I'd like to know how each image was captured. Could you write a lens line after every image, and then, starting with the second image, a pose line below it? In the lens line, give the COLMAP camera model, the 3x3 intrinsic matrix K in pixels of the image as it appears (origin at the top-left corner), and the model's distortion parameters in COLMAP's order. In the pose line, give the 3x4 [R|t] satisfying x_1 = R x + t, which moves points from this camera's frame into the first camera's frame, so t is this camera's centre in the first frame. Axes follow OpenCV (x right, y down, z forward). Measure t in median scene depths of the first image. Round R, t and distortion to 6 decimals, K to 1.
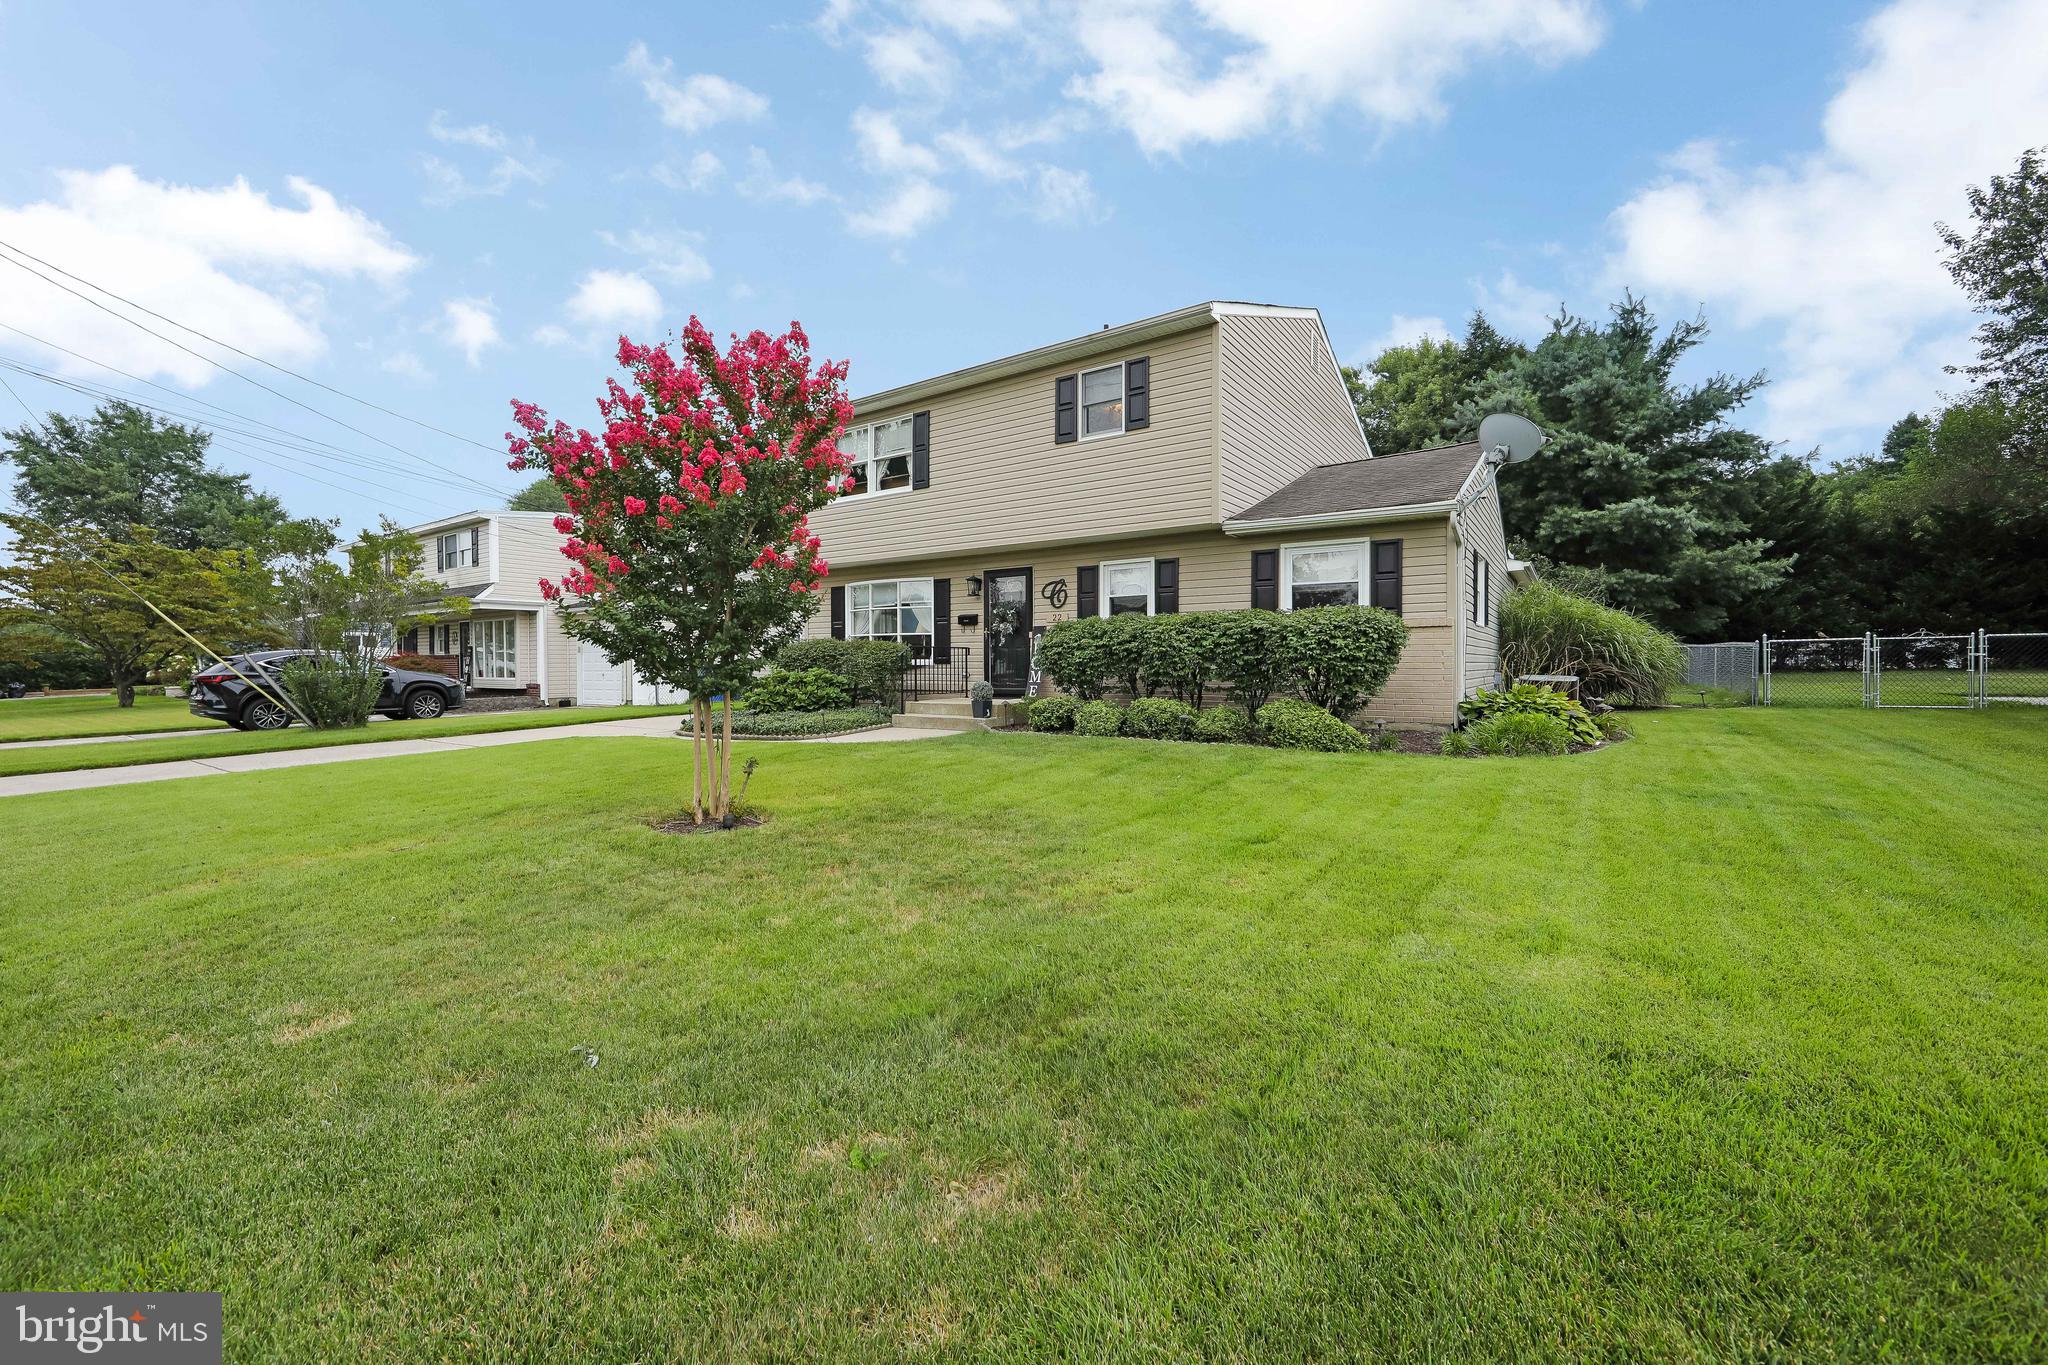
lens RADIAL K [[826.3, 0, 1009.6], [0, 826.3, 670.9], [0, 0, 1]] dist [-0.007757, -0.000043]
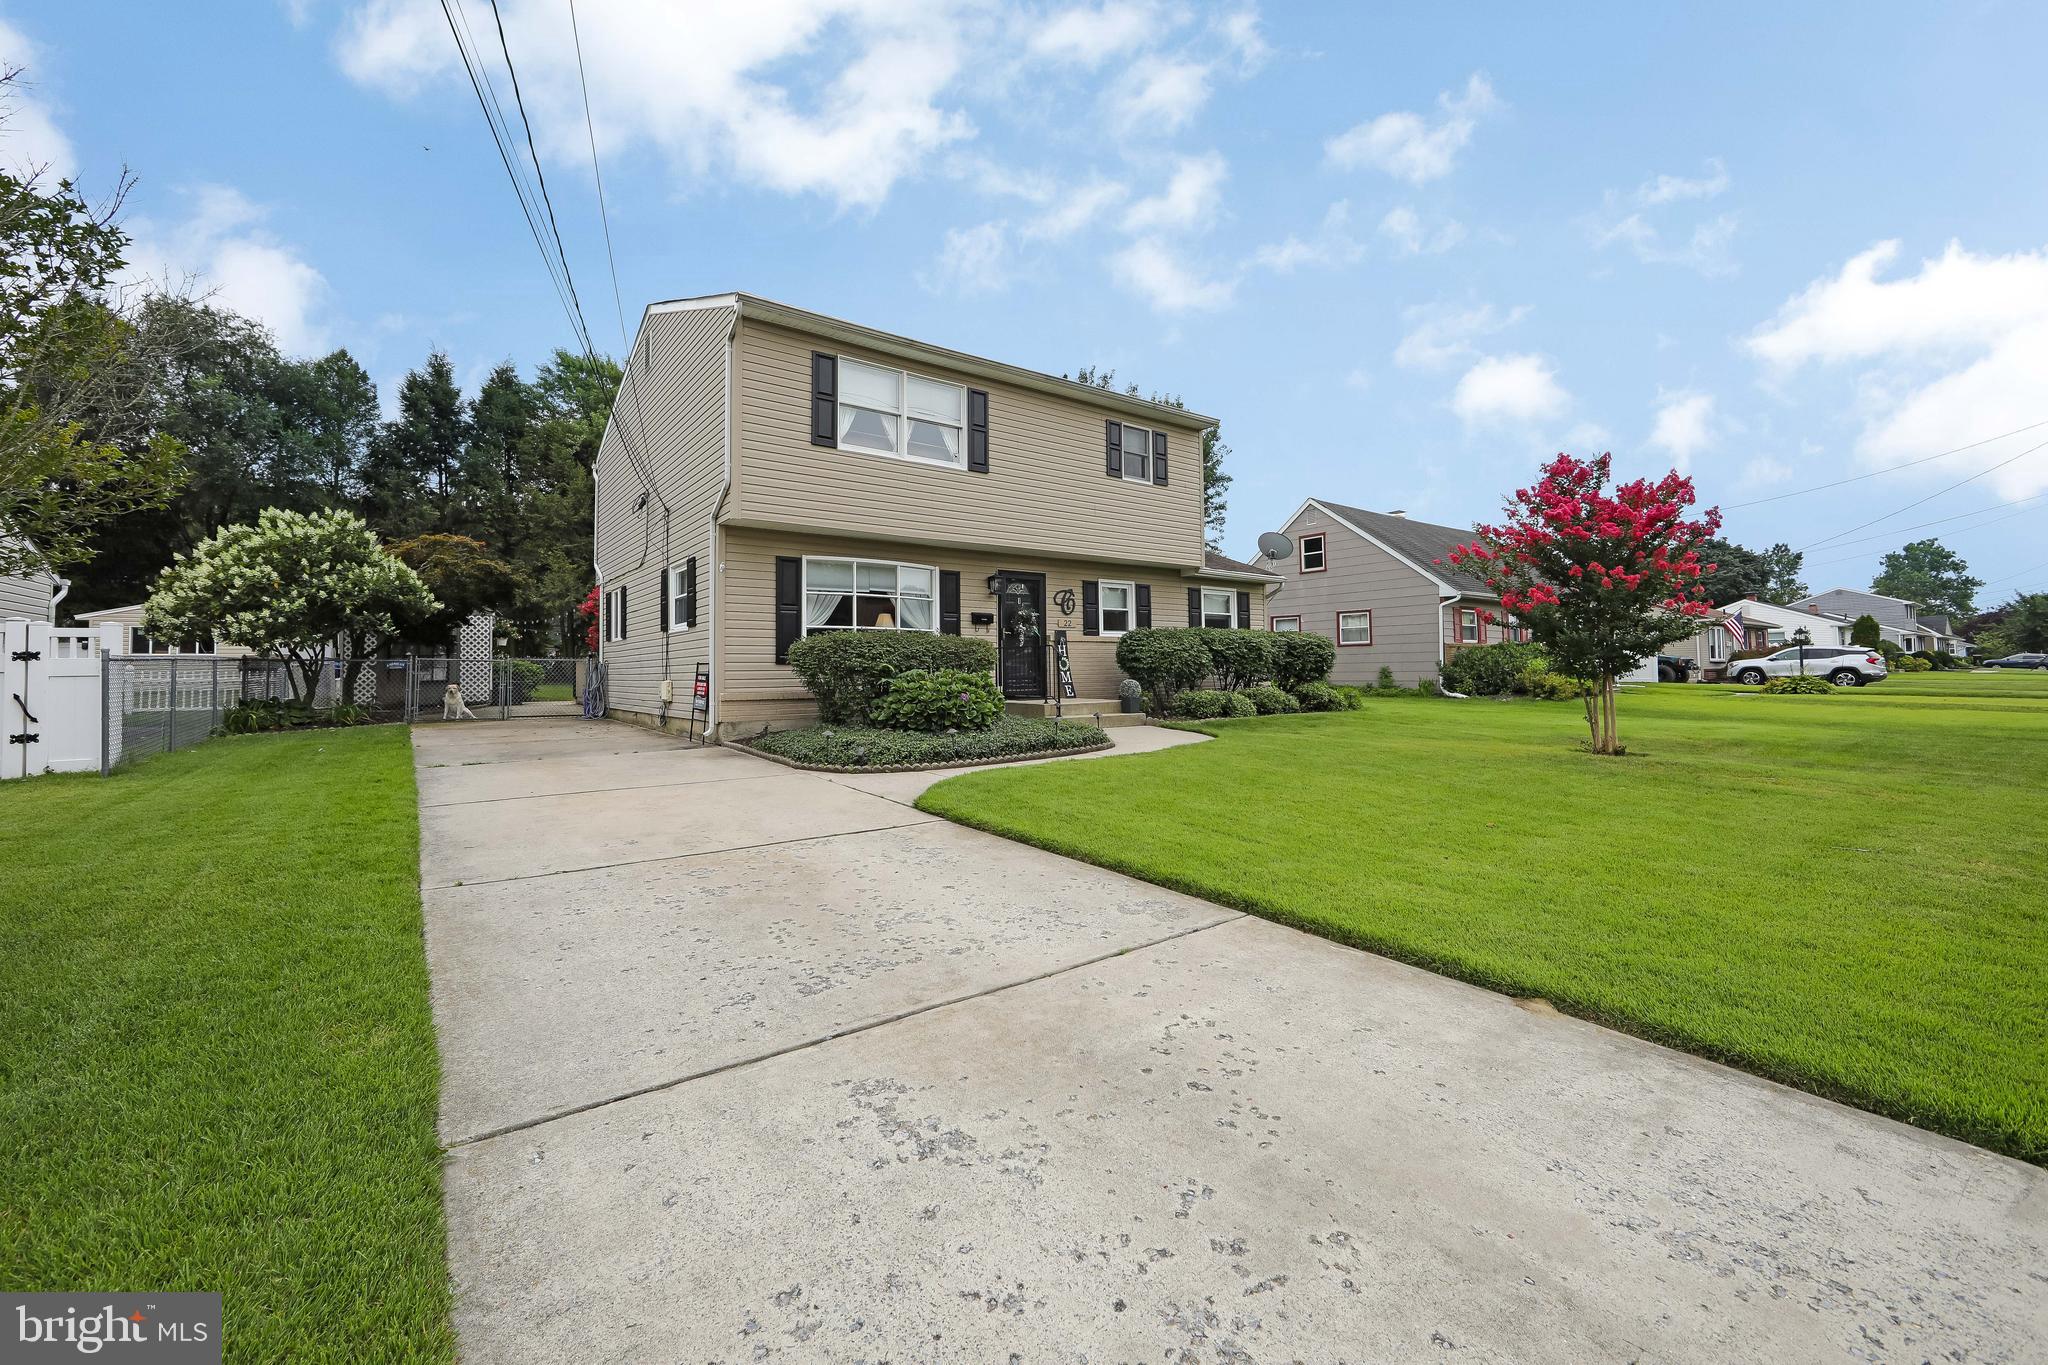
lens RADIAL K [[817.4, 0, 1015.1], [0, 817.4, 639.6], [0, 0, 1]] dist [-0.000821, -0.000008]
pose [[0.309400, 0.037062, 0.950209, -1.062134], [0.014188, 0.998949, -0.043583, 0.004563], [-0.950826, 0.026966, 0.308549, 0.771032]]
